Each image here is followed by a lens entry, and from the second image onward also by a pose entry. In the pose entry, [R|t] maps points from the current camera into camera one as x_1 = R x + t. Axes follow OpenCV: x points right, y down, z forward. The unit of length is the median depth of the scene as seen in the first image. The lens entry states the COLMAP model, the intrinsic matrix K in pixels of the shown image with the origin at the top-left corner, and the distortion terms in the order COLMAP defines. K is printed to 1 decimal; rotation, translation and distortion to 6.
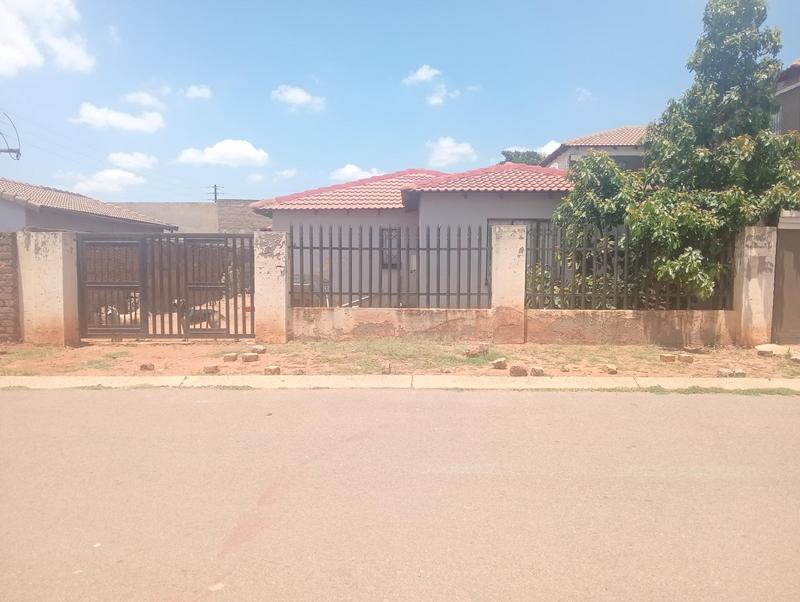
lens RADIAL K [[628.1, 0, 401.5], [0, 628.1, 305.6], [0, 0, 1]] dist [0.068228, -0.180844]
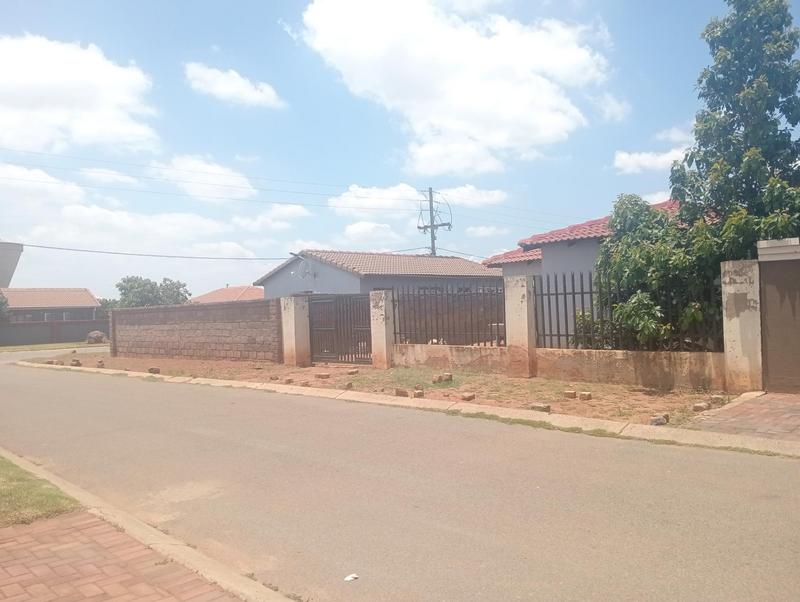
lens RADIAL K [[628.1, 0, 401.5], [0, 628.1, 305.6], [0, 0, 1]] dist [0.068228, -0.180844]
pose [[0.717455, -0.030605, -0.695933, 0.826098], [-0.014327, 0.998175, -0.058667, -0.000318], [0.696458, 0.052062, 0.715707, 0.012537]]
